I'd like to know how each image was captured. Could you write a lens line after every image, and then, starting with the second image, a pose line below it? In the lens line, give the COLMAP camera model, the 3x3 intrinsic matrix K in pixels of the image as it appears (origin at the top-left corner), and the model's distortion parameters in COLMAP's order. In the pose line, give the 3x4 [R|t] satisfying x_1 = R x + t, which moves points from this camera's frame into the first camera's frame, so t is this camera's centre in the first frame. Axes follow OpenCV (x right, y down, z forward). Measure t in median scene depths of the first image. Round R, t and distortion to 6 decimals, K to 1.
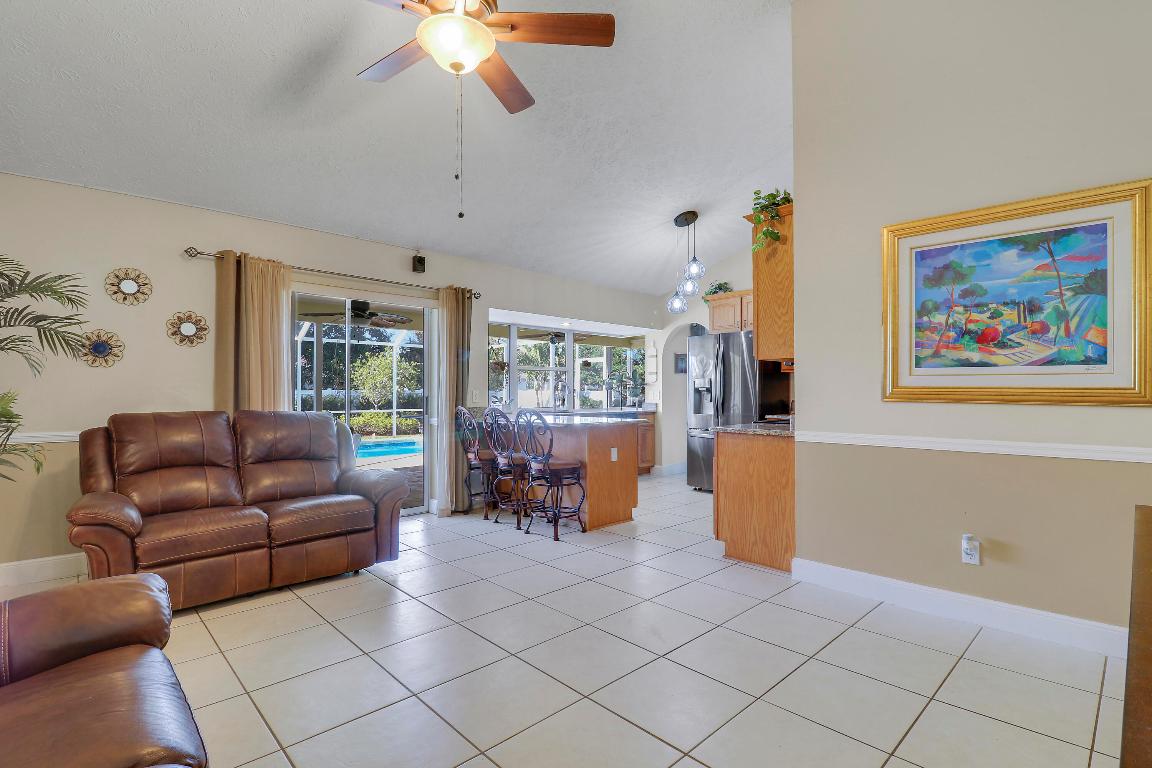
lens RADIAL K [[548.6, 0, 579.0], [0, 548.6, 393.0], [0, 0, 1]] dist [-0.009834, -0.000151]
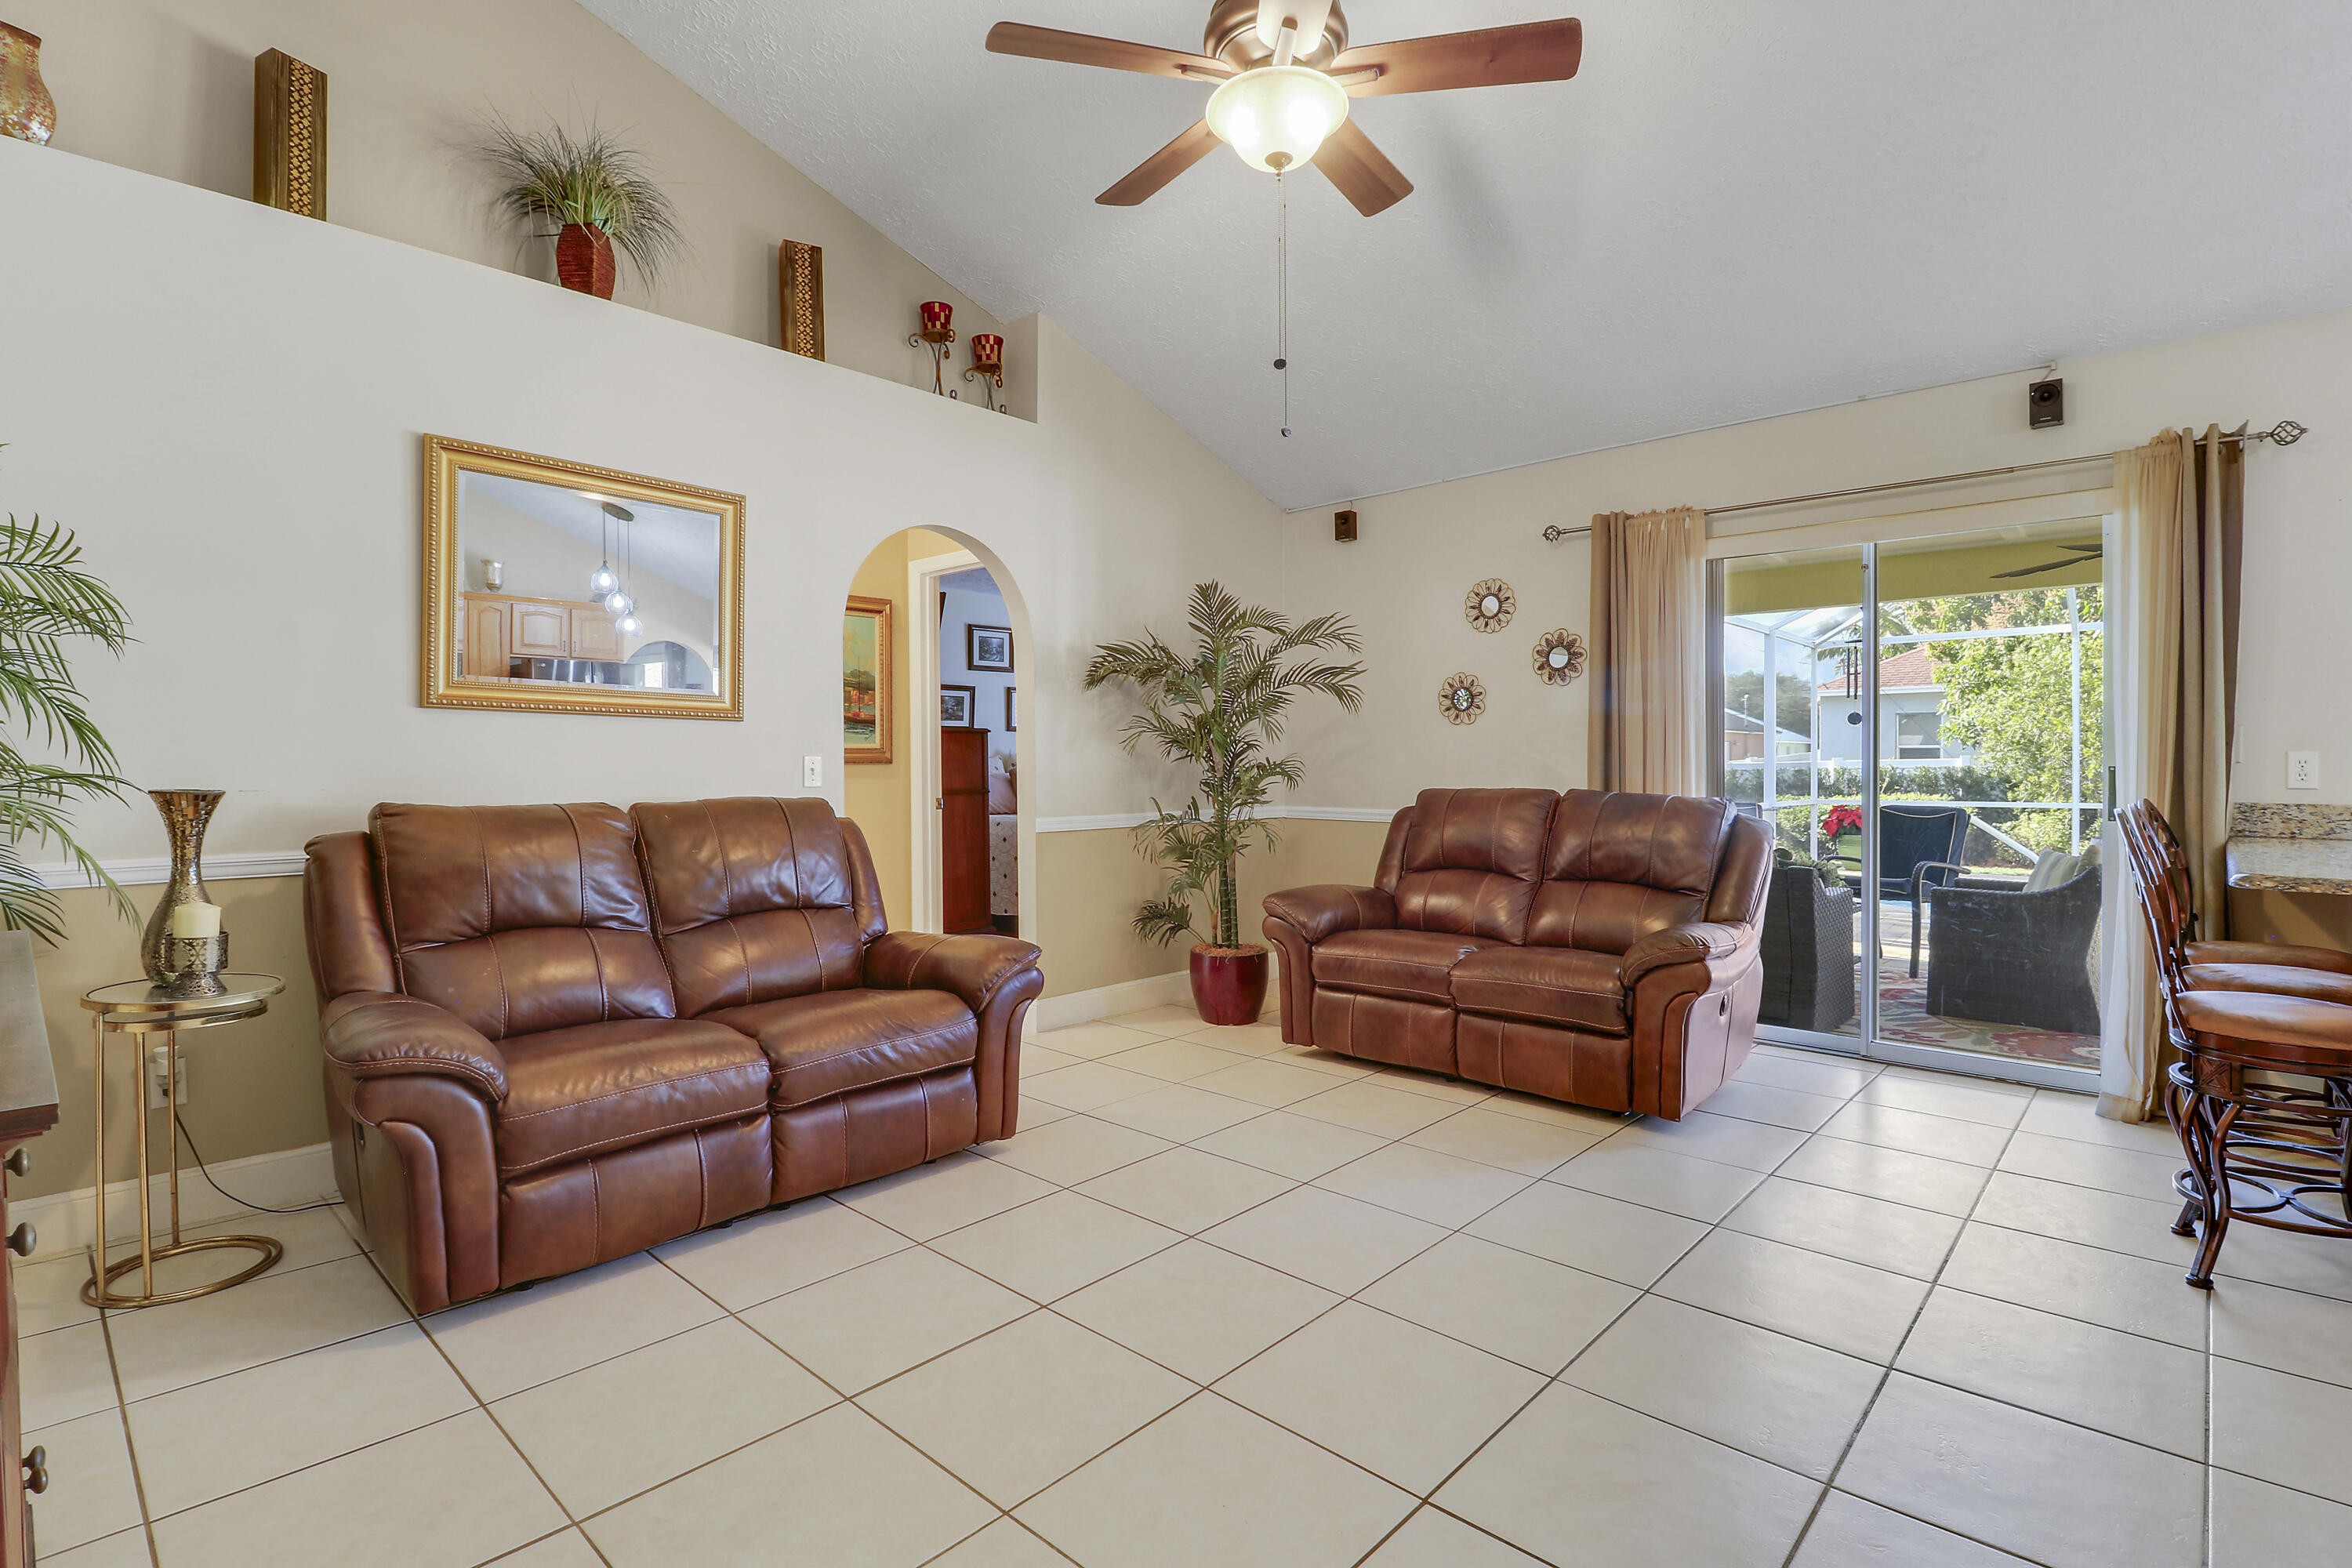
lens RADIAL K [[1108.2, 0, 1182.2], [0, 1108.2, 783.6], [0, 0, 1]] dist [-0.001691, -0.008876]
pose [[0.061442, 0.019897, -0.997912, 0.518596], [0.002936, 0.999793, 0.020115, 0.000515], [0.998106, -0.004166, 0.061371, 0.487705]]
